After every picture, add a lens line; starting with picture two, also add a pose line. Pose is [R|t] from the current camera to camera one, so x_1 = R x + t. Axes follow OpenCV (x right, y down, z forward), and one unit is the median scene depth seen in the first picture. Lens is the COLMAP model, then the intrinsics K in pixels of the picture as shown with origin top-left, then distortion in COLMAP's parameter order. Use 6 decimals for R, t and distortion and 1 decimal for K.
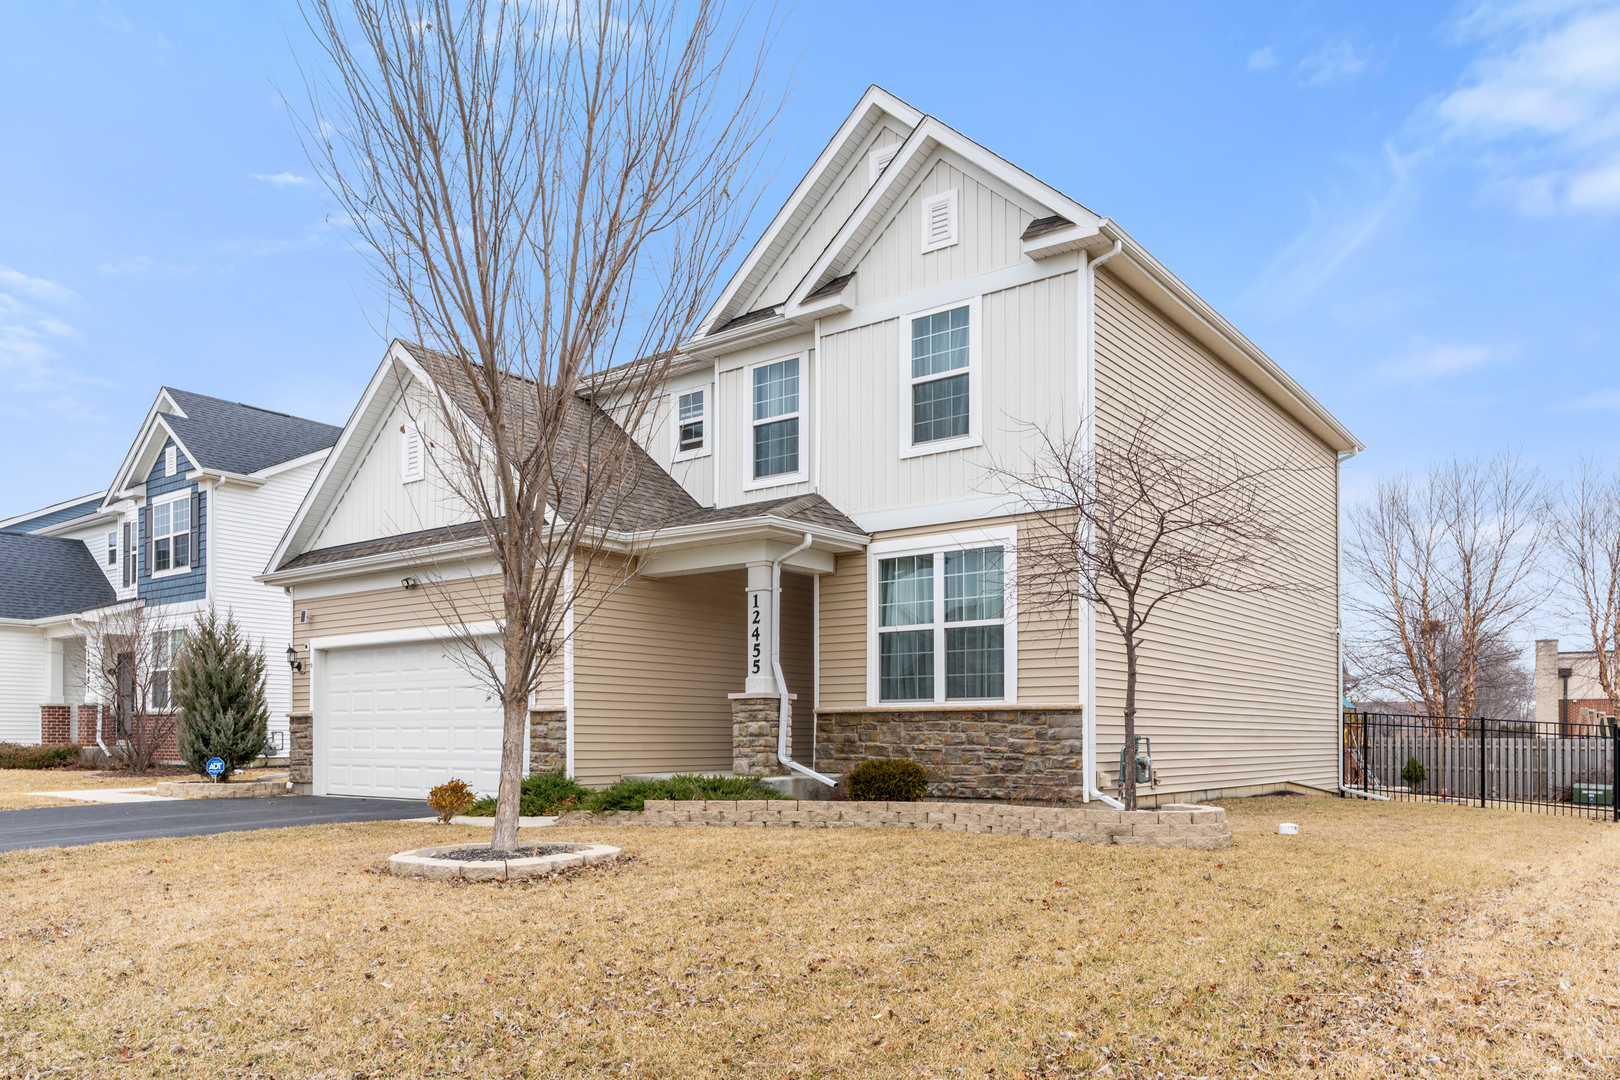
lens RADIAL K [[1185.5, 0, 801.2], [0, 1185.5, 541.0], [0, 0, 1]] dist [-0.000478, 0.002902]
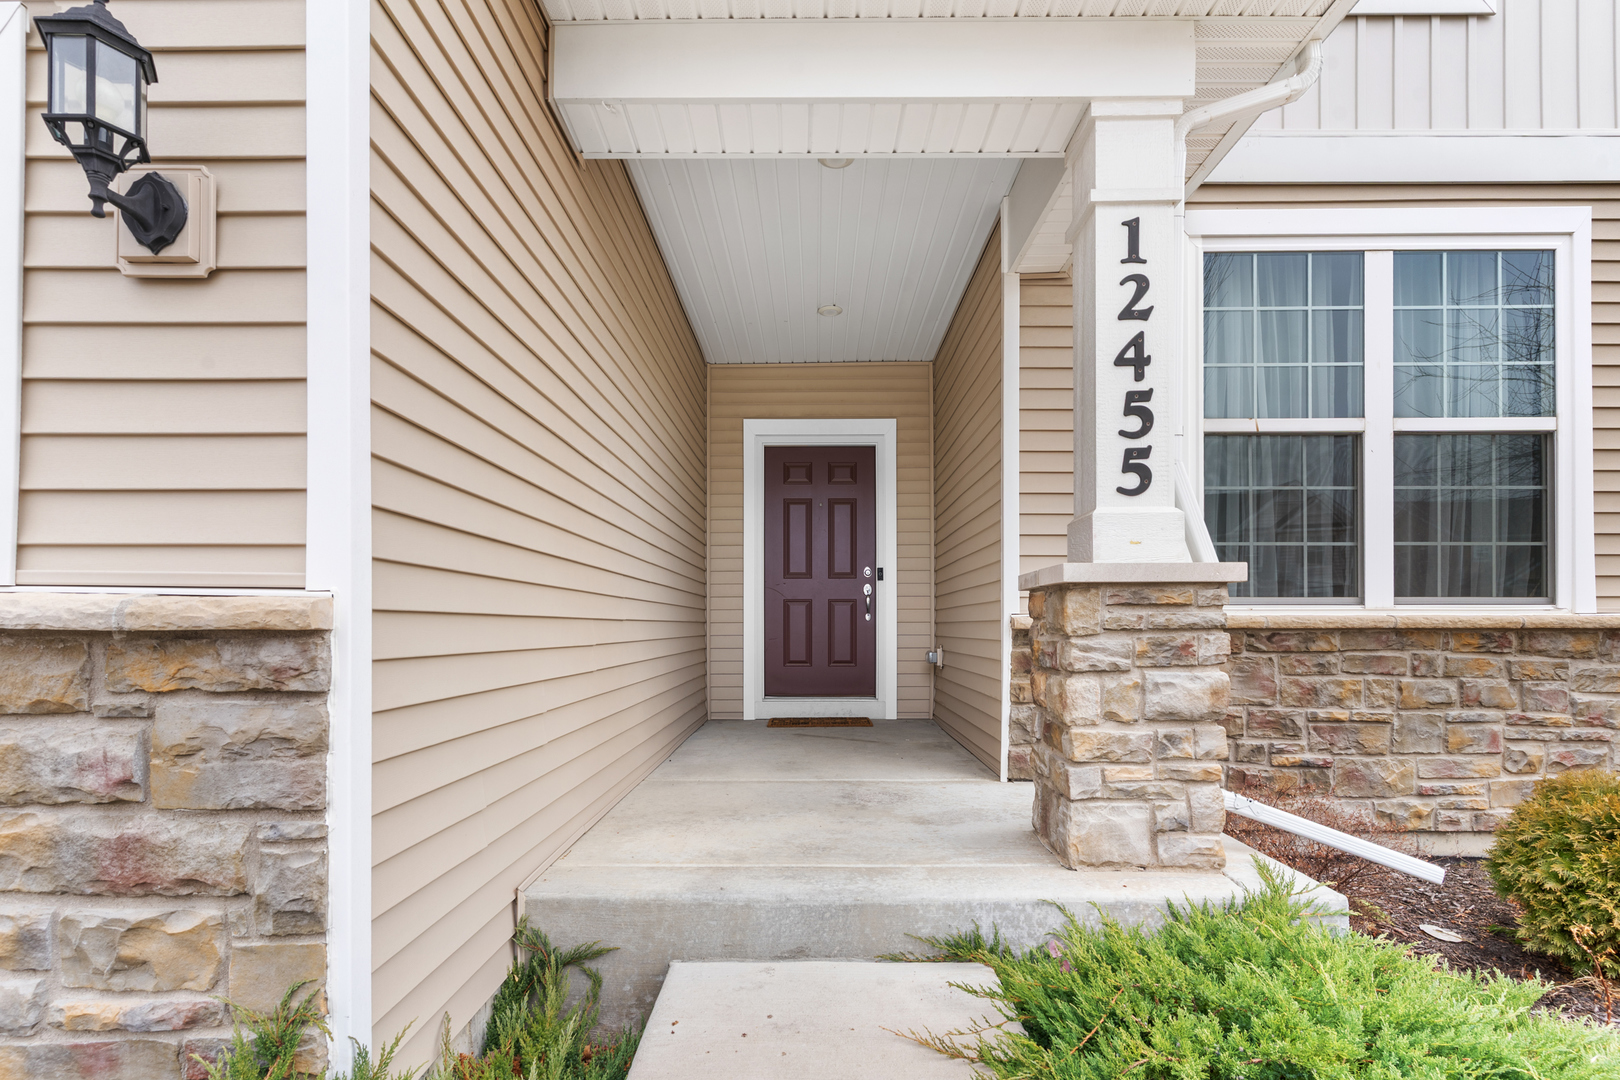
lens RADIAL K [[827.0, 0, 807.4], [0, 827.0, 576.5], [0, 0, 1]] dist [0.002962, 0.000403]
pose [[0.781905, 0.035315, 0.622397, -0.219657], [-0.103005, 0.991990, 0.073118, 0.124127], [-0.614829, -0.121281, 0.779279, 0.891414]]
